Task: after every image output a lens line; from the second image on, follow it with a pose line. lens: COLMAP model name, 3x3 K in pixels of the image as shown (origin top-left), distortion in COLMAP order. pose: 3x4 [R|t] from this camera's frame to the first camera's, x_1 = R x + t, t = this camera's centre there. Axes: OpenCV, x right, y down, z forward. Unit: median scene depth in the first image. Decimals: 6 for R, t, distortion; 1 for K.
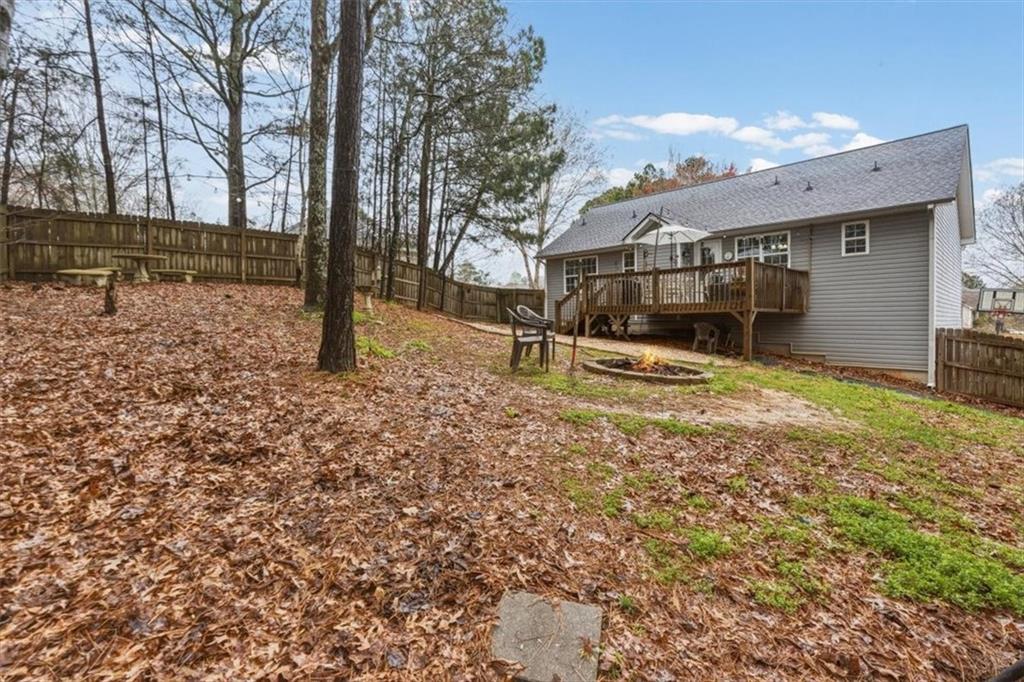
lens RADIAL K [[484.0, 0, 512.0], [0, 484.0, 341.0], [0, 0, 1]] dist [-0.002936, -0.000121]
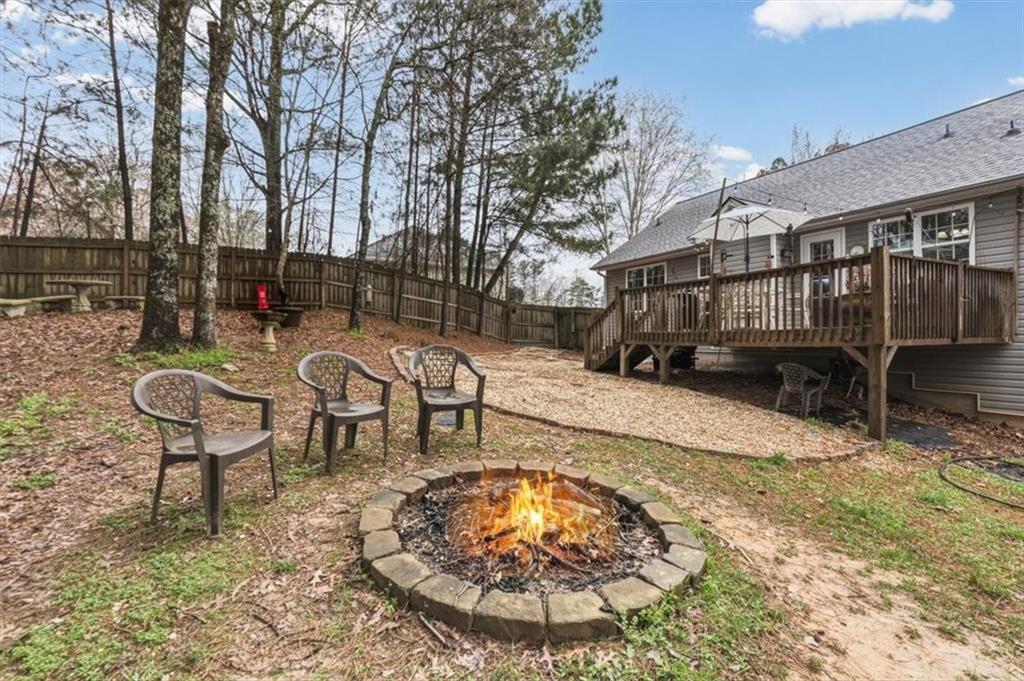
lens RADIAL K [[471.3, 0, 512.0], [0, 471.3, 340.5], [0, 0, 1]] dist [0.003092, 0.000934]
pose [[0.965792, -0.001530, -0.259312, 0.171959], [-0.006739, 0.999497, -0.030997, -0.036422], [0.259229, 0.031684, 0.965296, 0.286259]]
